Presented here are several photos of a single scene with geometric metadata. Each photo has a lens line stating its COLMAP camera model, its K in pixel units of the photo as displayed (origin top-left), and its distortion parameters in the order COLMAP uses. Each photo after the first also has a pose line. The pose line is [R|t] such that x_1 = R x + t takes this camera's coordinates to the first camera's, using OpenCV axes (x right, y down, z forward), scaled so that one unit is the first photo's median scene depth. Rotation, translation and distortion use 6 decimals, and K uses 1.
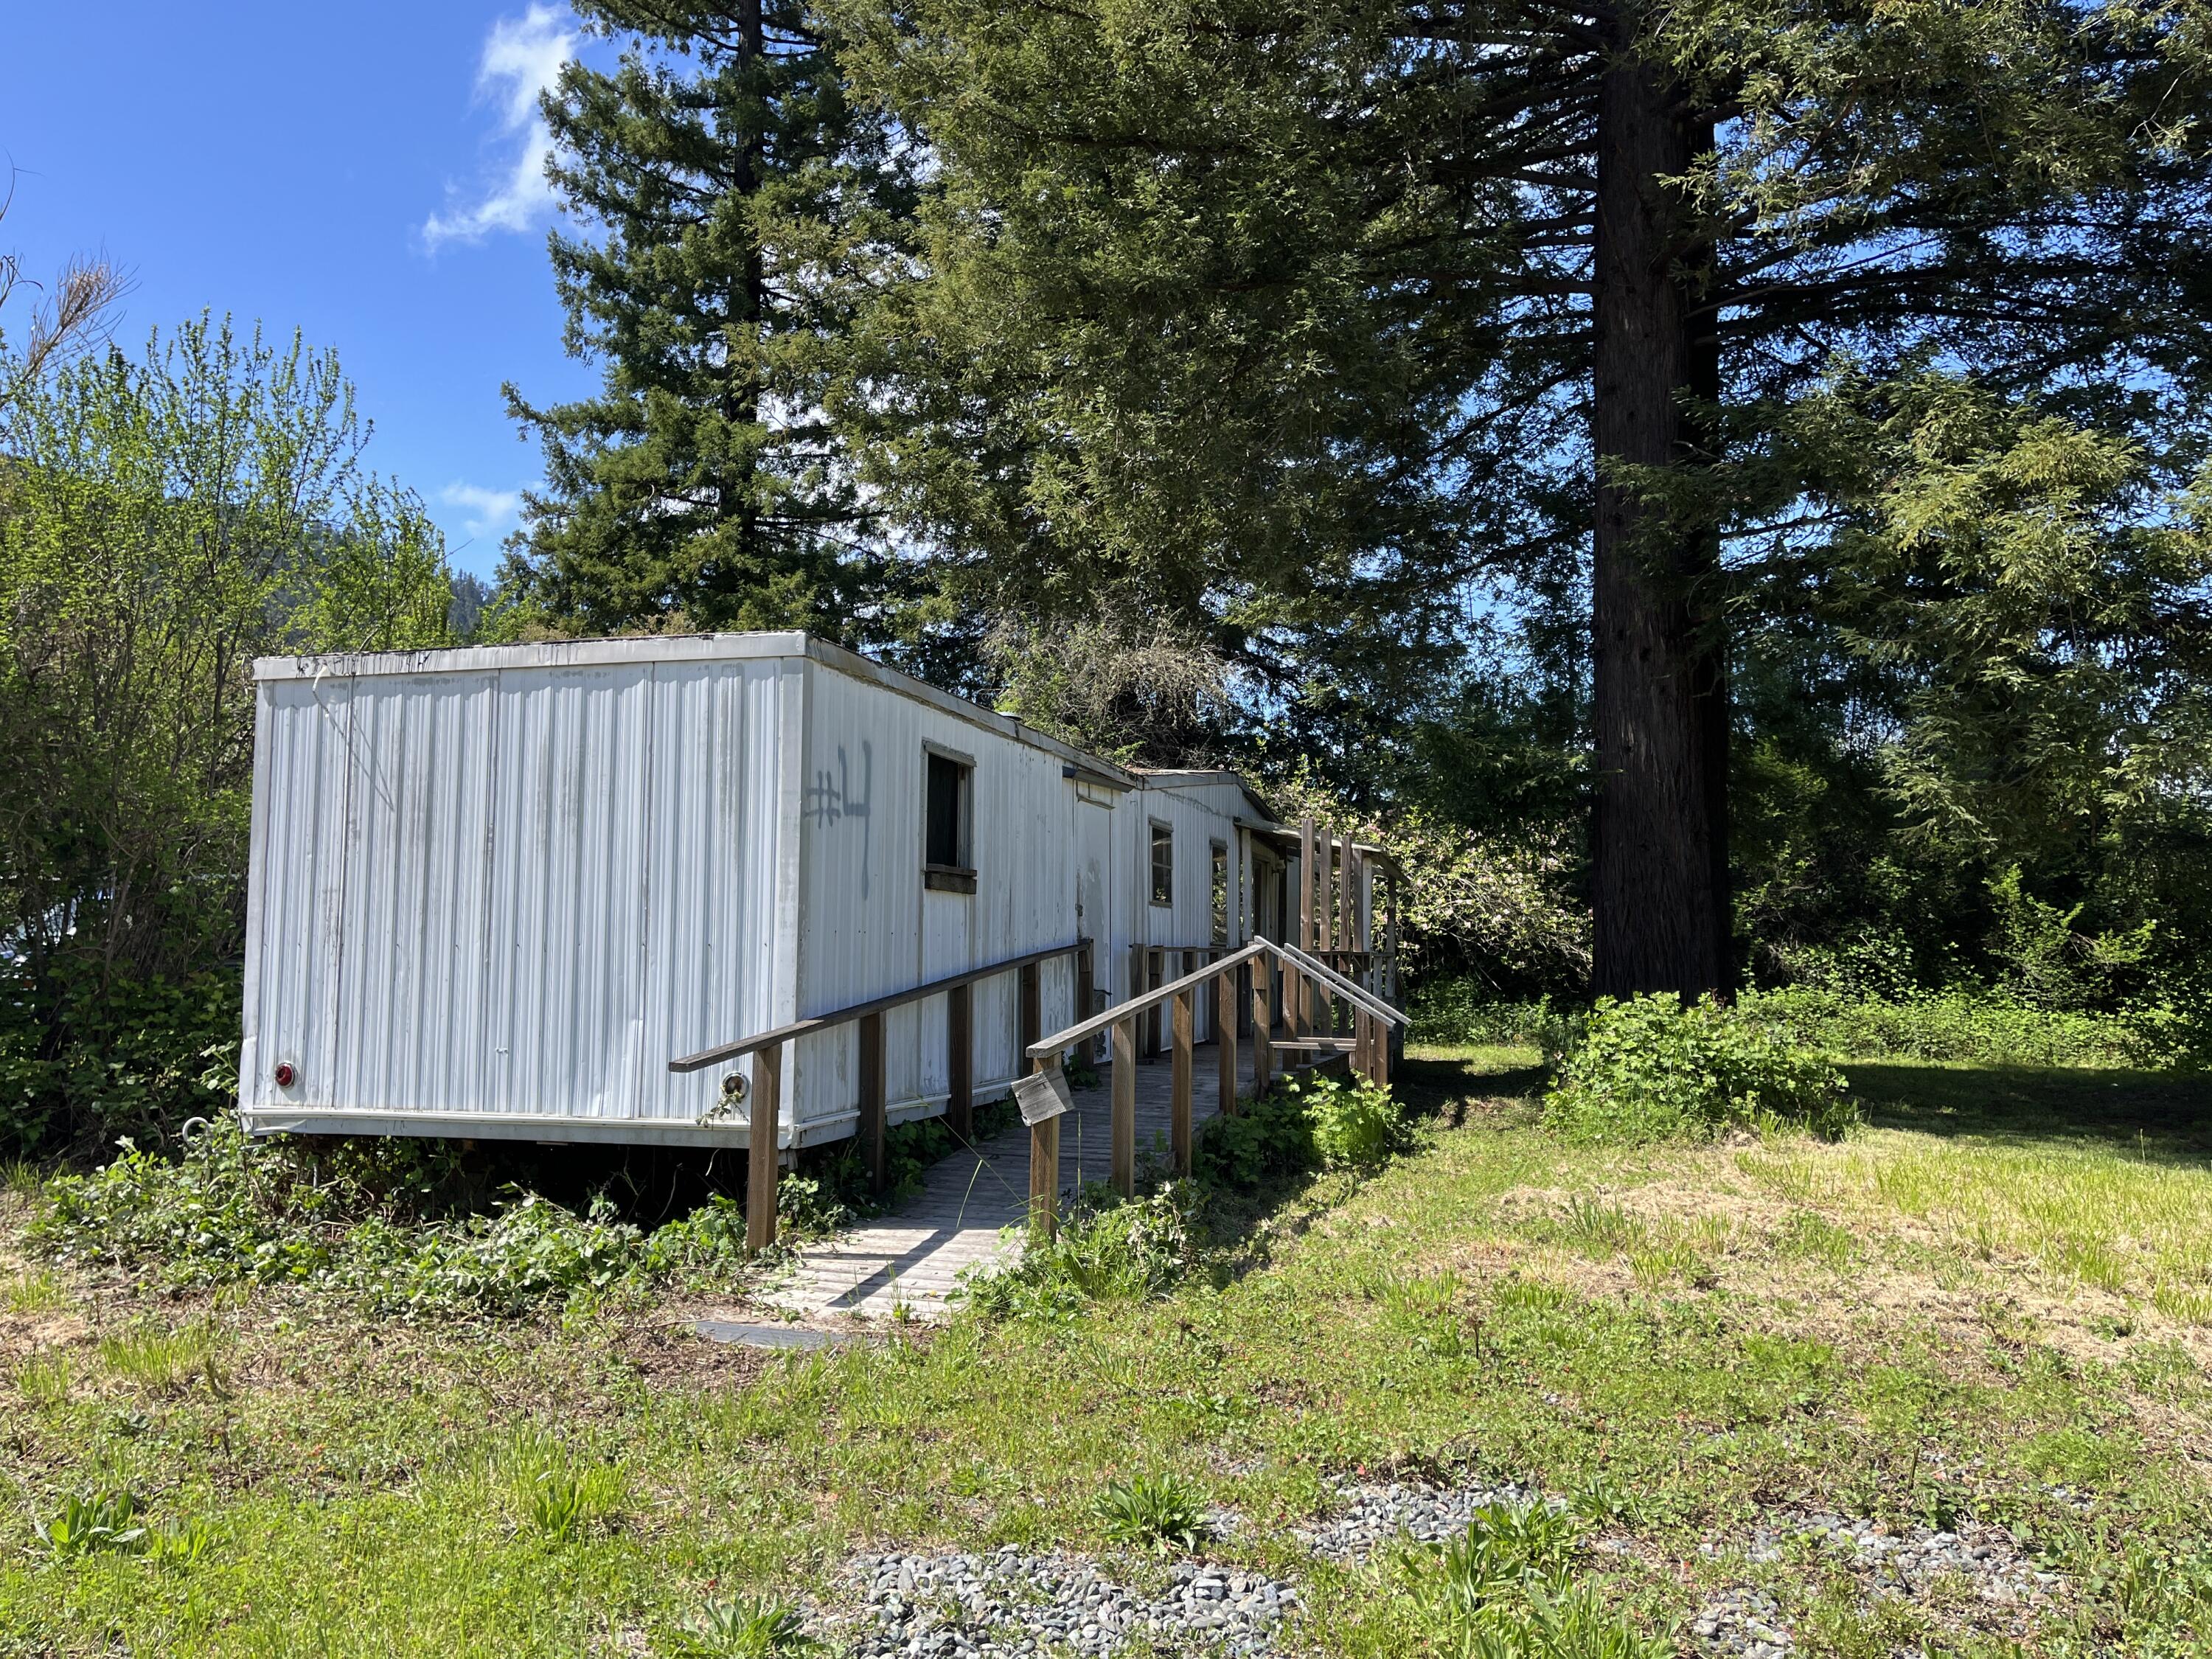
lens RADIAL K [[1673.5, 0, 1106.0], [0, 1673.5, 829.5], [0, 0, 1]] dist [0.020394, 0.003481]
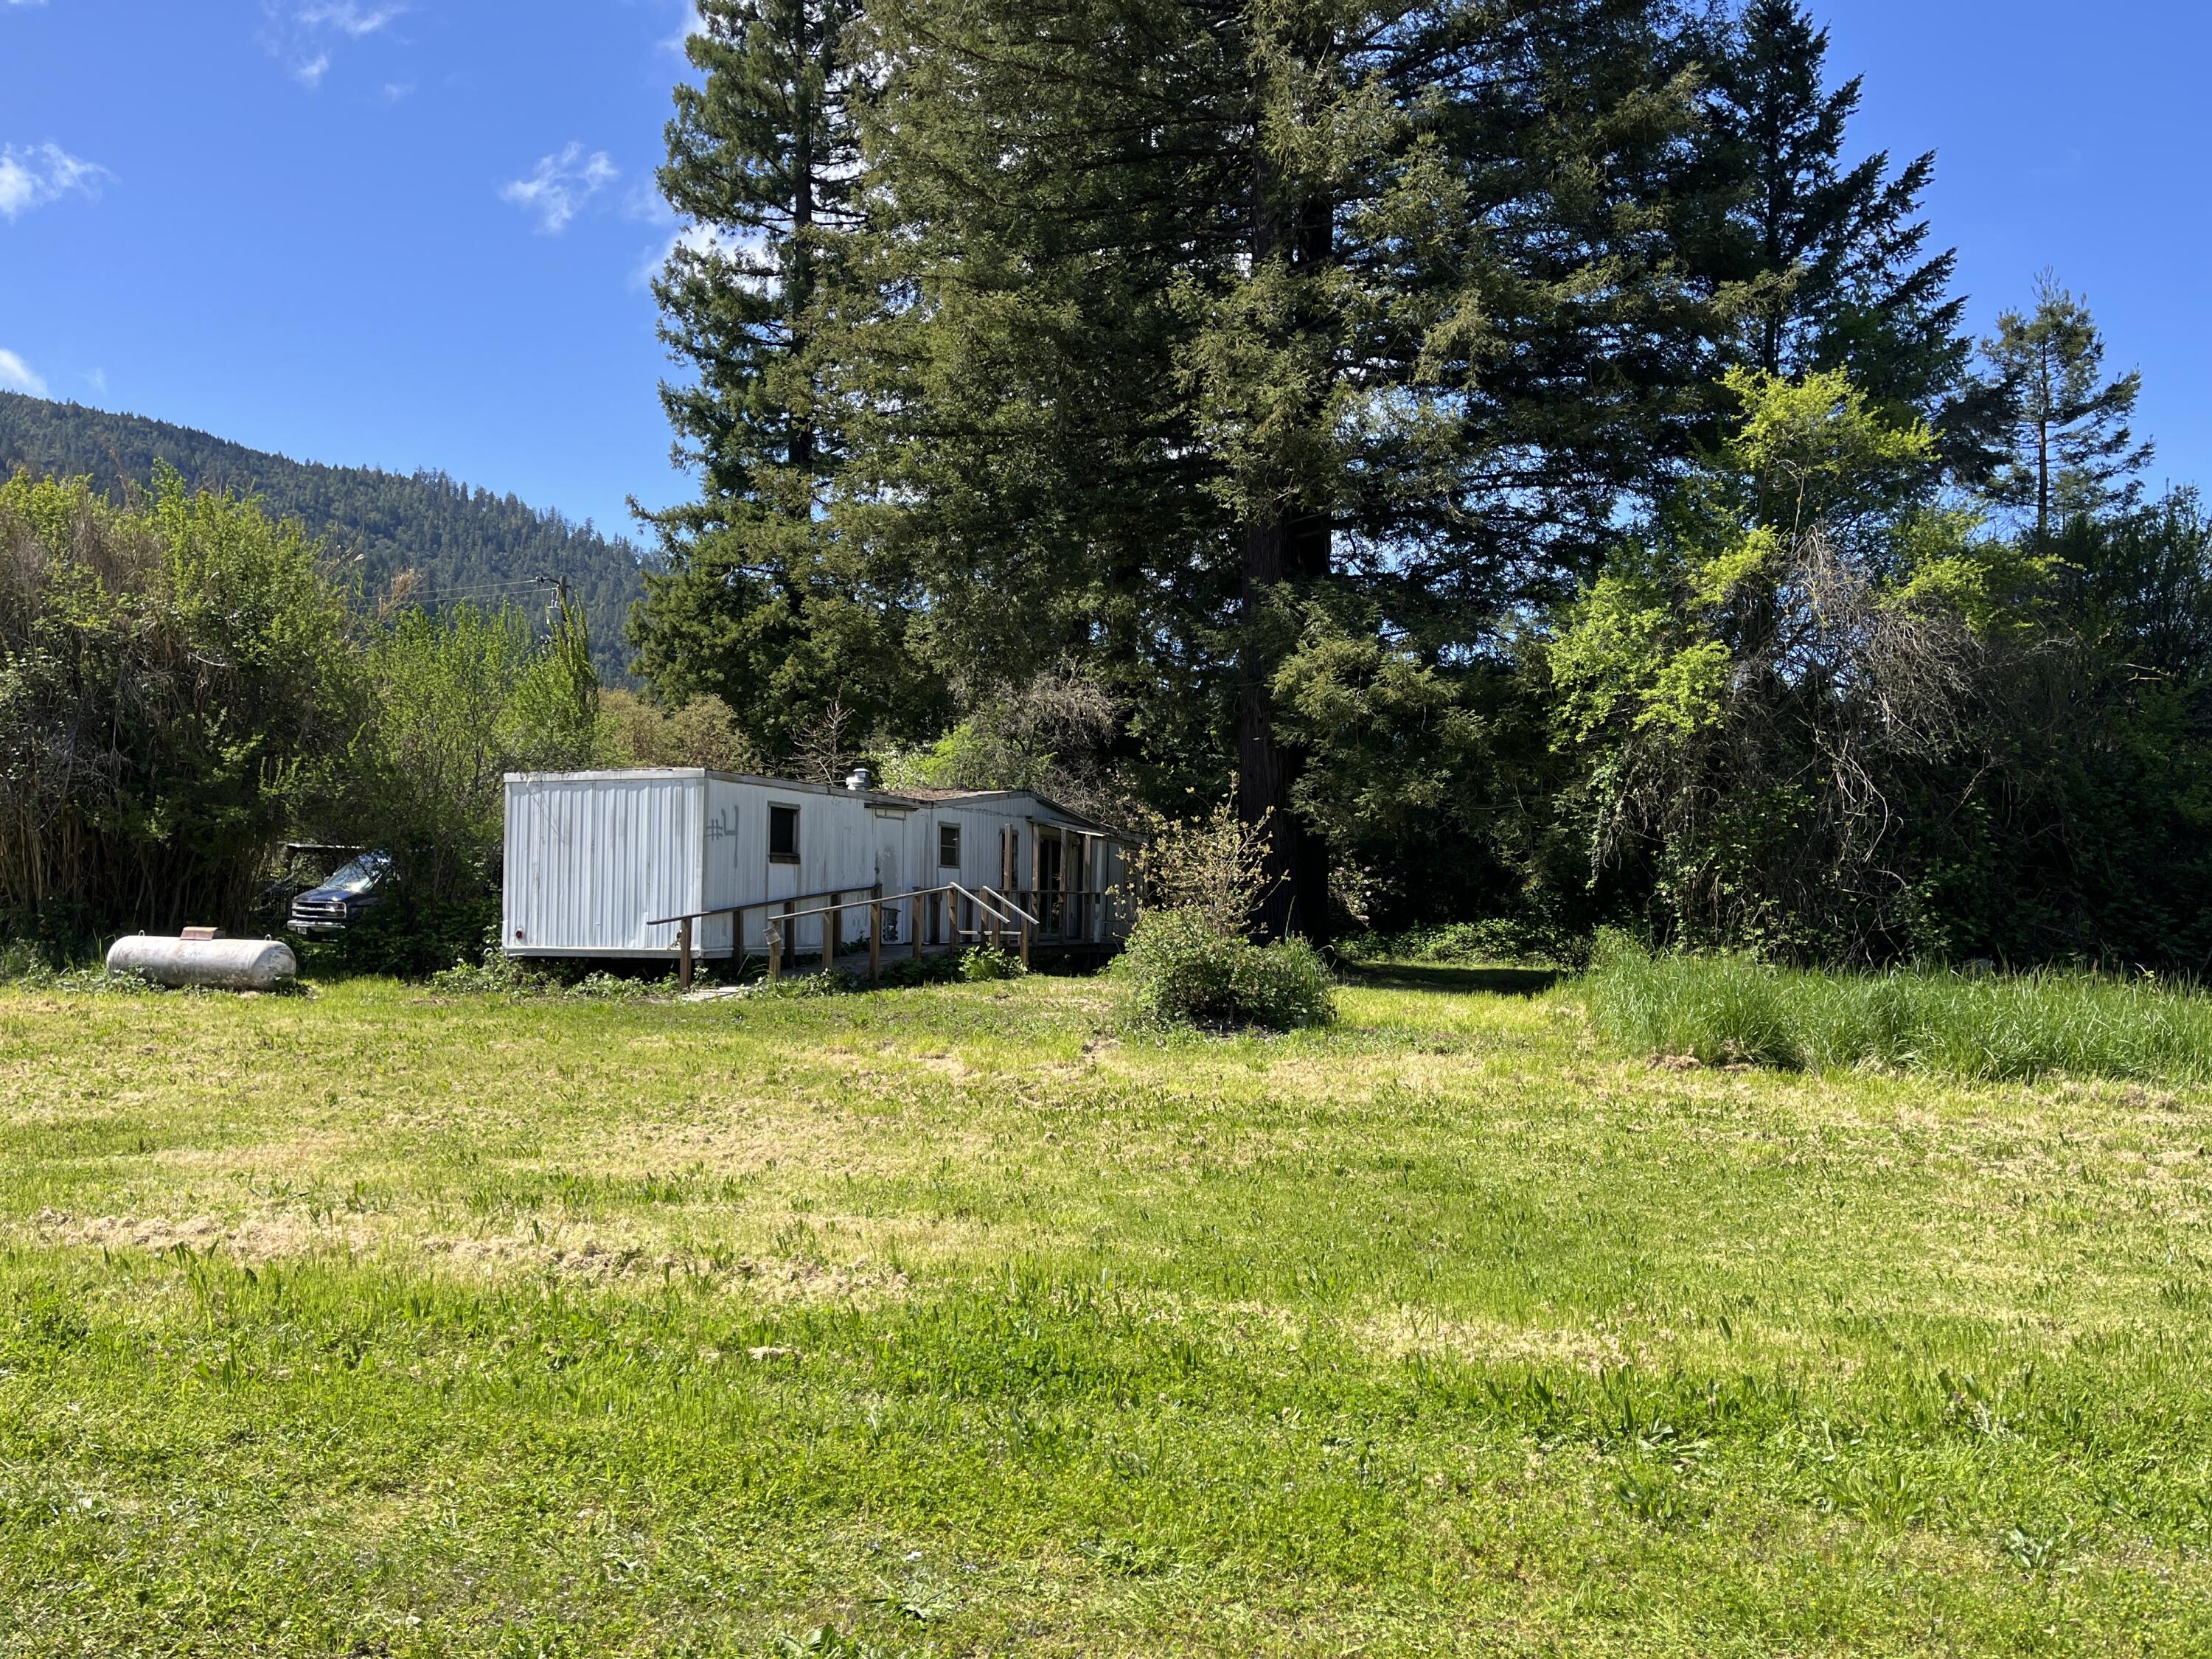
lens RADIAL K [[1567.5, 0, 1111.1], [0, 1567.5, 856.5], [0, 0, 1]] dist [0.004996, -0.001737]
pose [[0.998098, -0.001337, -0.061638, 0.390947], [0.003950, 0.999097, 0.042303, -0.050031], [0.061526, -0.042466, 0.997202, -0.921953]]
